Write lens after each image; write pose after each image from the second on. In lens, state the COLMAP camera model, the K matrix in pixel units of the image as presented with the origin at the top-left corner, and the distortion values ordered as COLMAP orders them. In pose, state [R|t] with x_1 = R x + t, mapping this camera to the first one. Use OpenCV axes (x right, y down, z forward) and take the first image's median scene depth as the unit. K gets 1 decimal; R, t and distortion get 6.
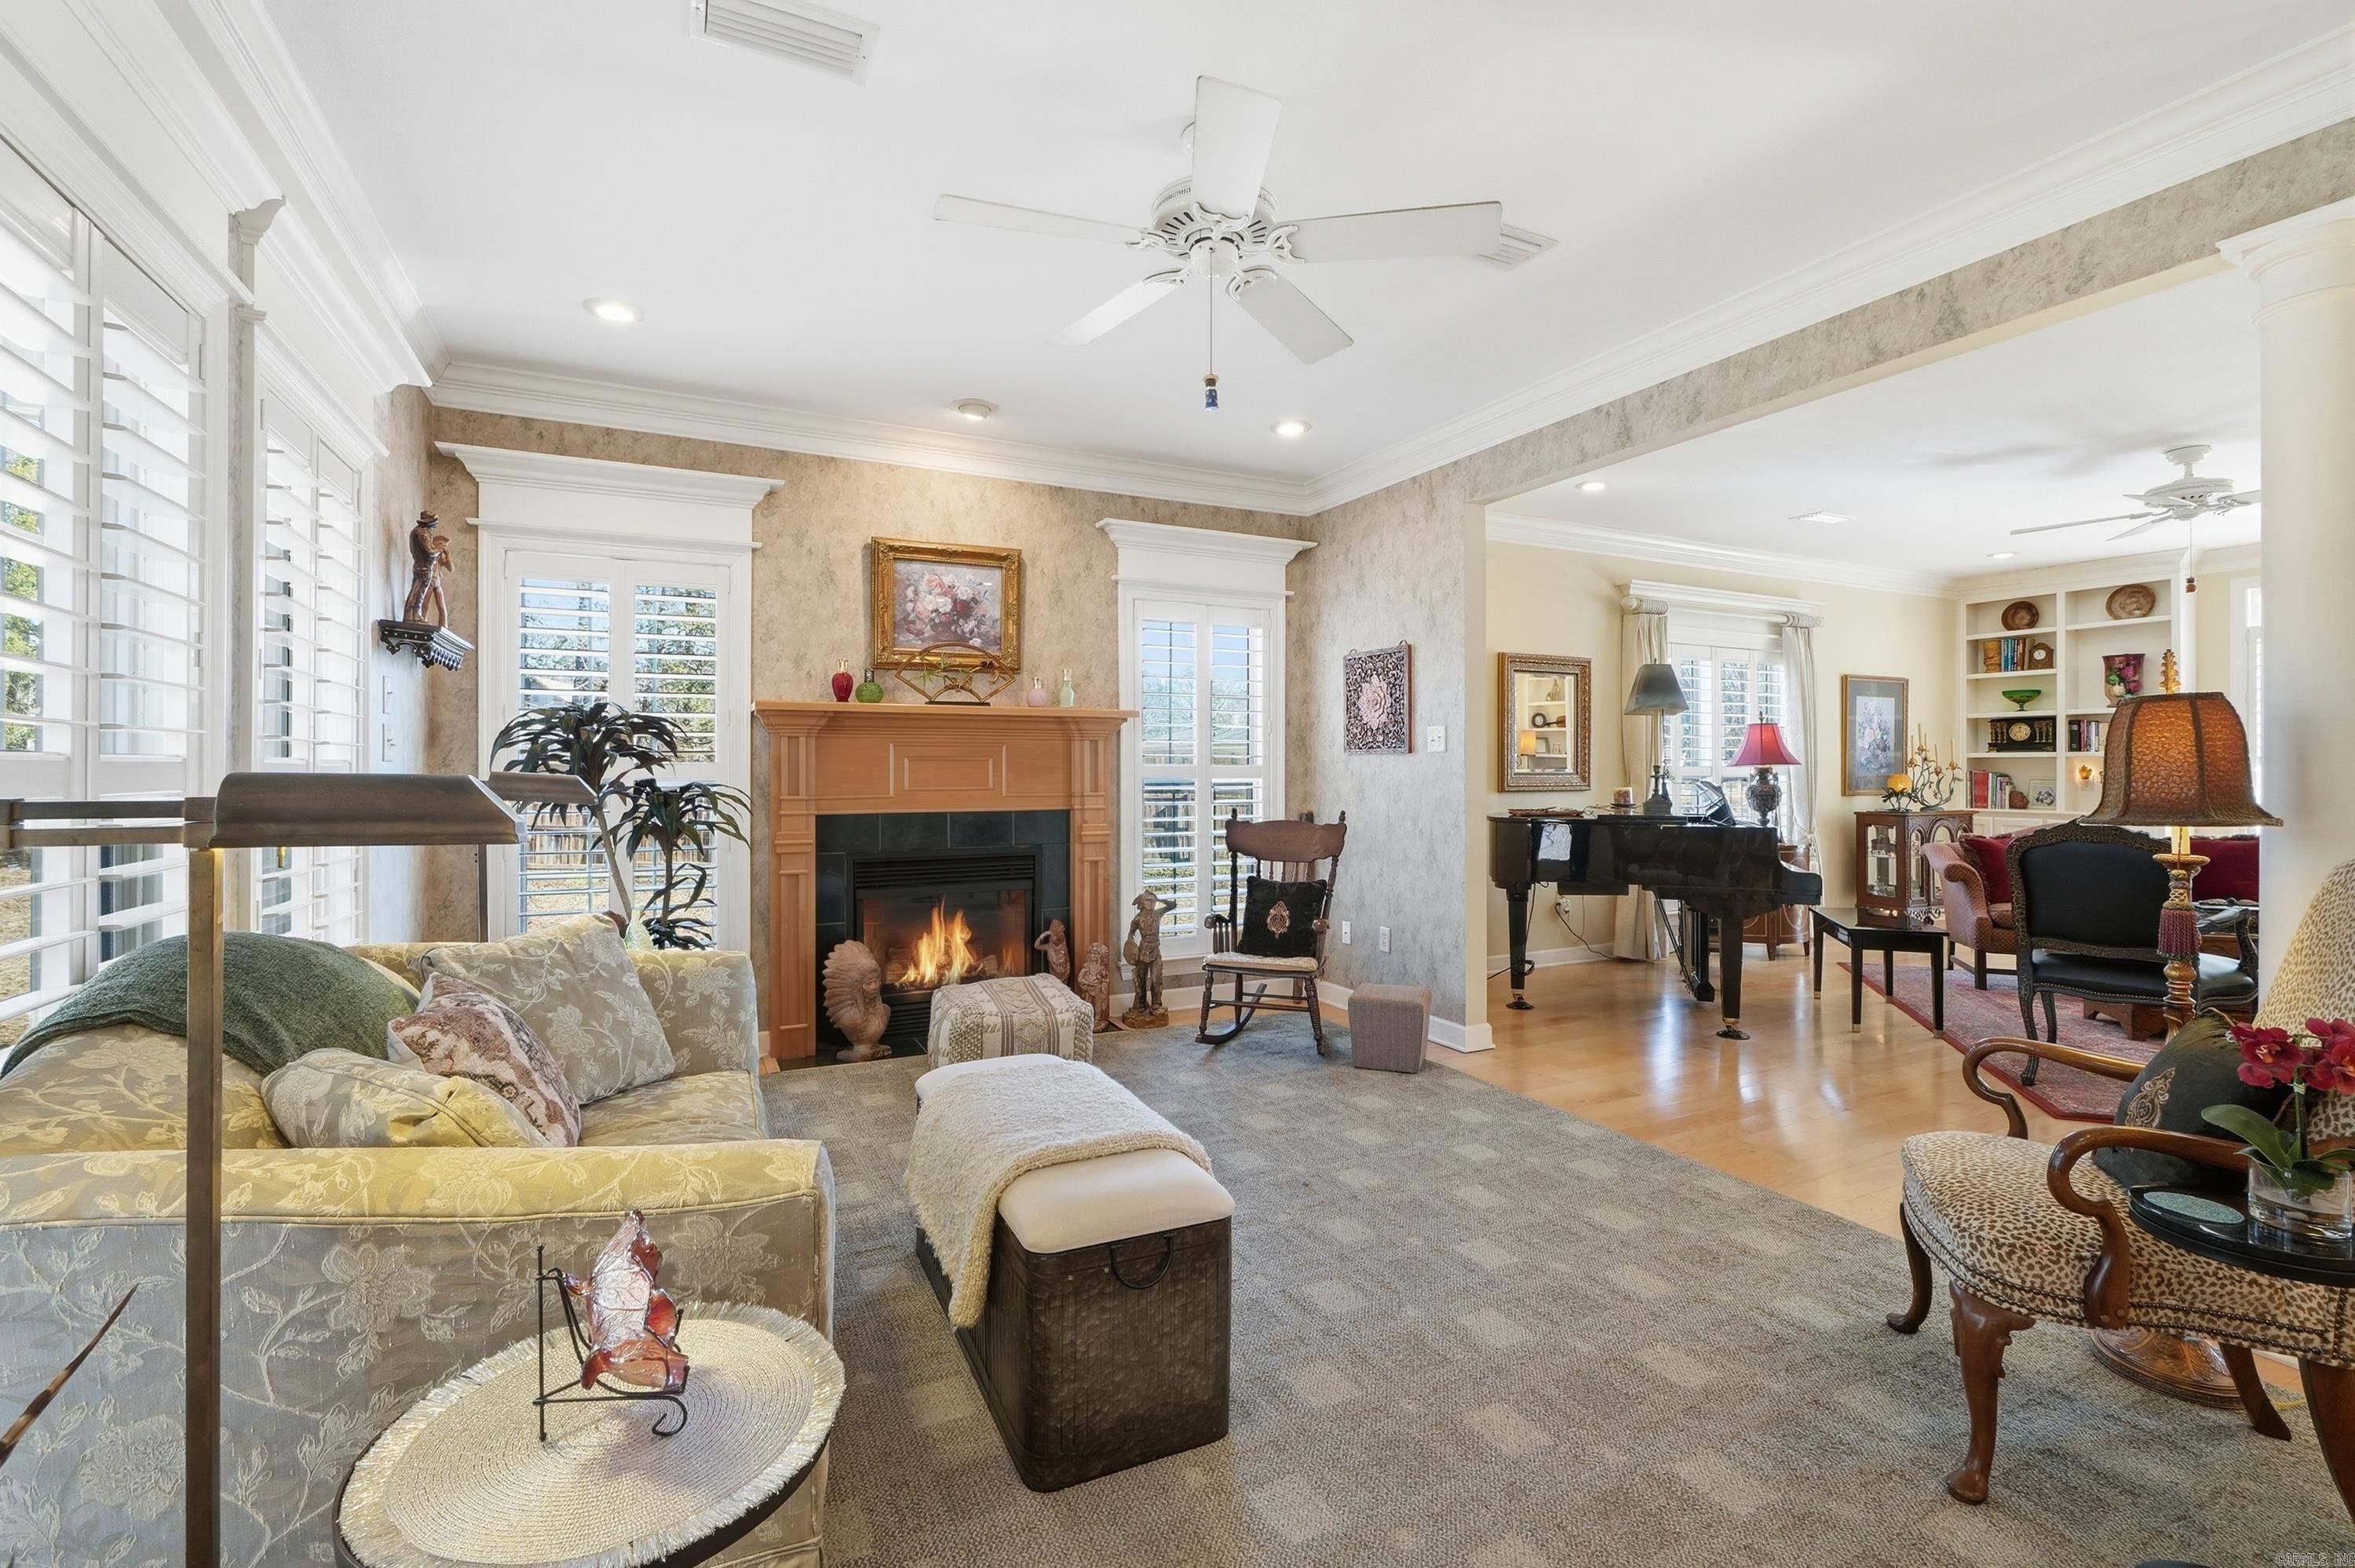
lens RADIAL K [[1029.3, 0, 1165.4], [0, 1029.3, 768.3], [0, 0, 1]] dist [-0.012356, 0.004237]
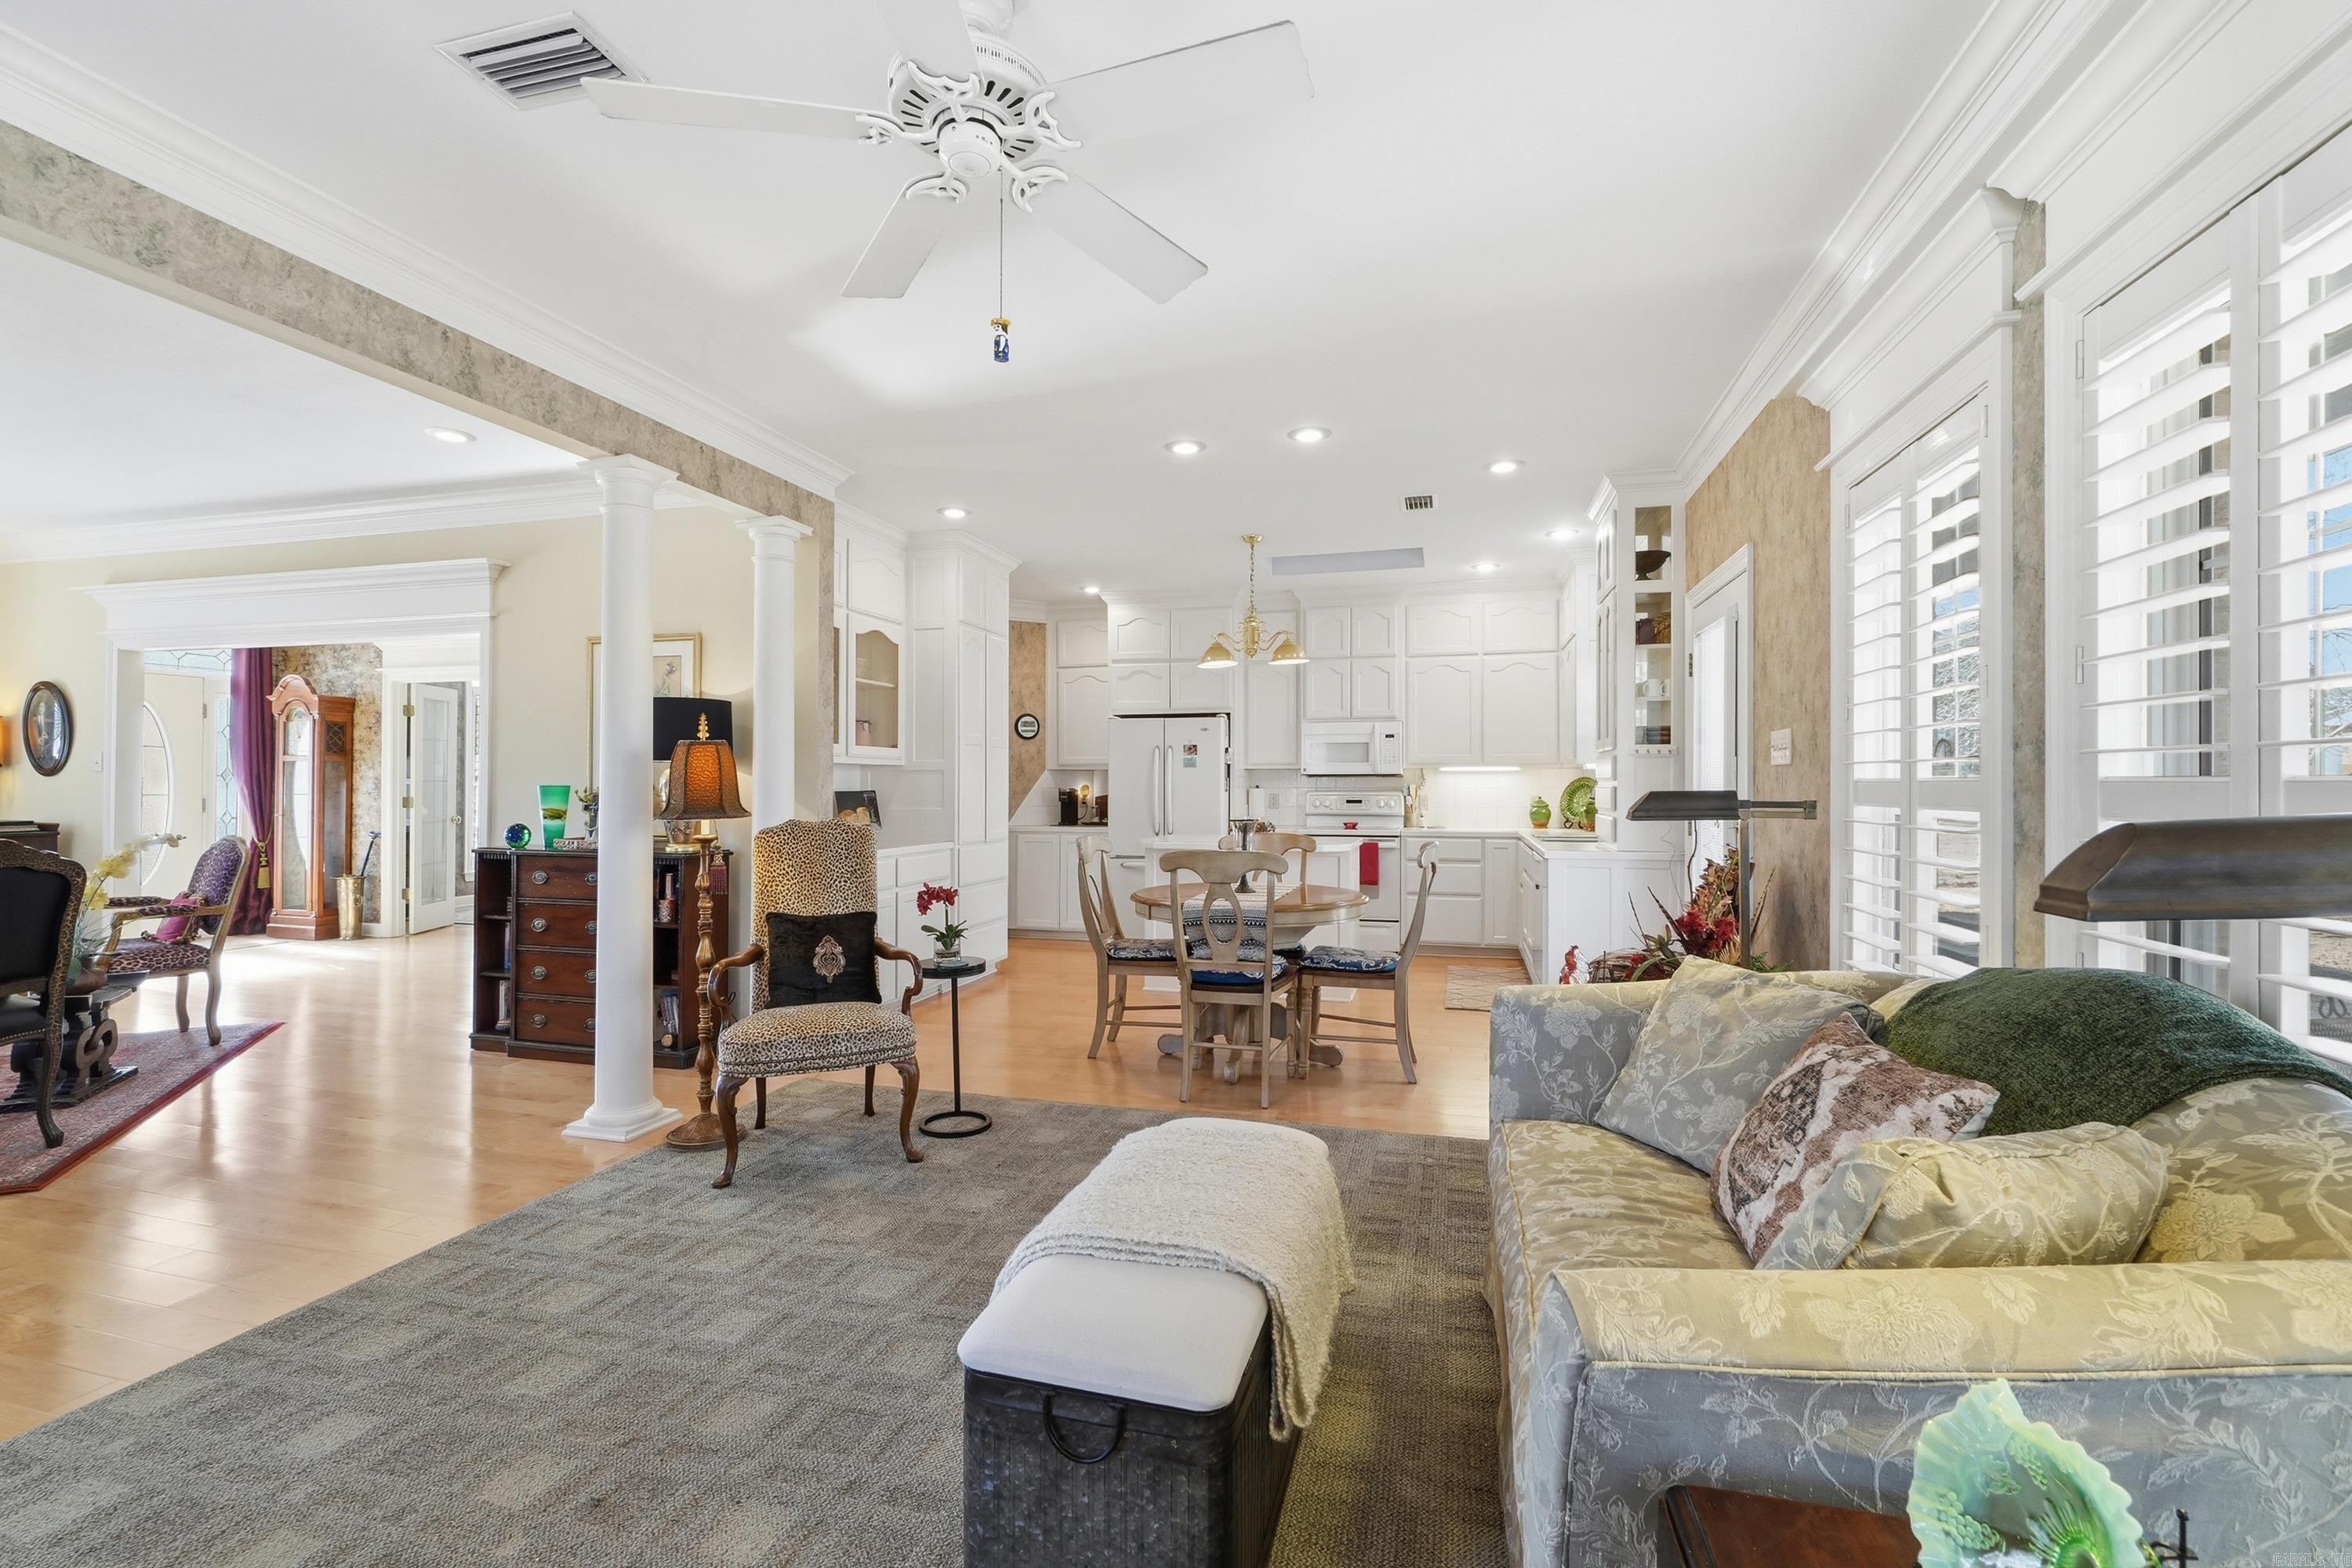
lens RADIAL K [[1028.2, 0, 1176.7], [0, 1028.2, 779.5], [0, 0, 1]] dist [-0.012356, 0.004237]
pose [[-0.759938, -0.000836, 0.649995, -0.297065], [-0.003367, 0.999991, -0.002651, -0.002506], [-0.649987, -0.004203, -0.759934, 0.752624]]
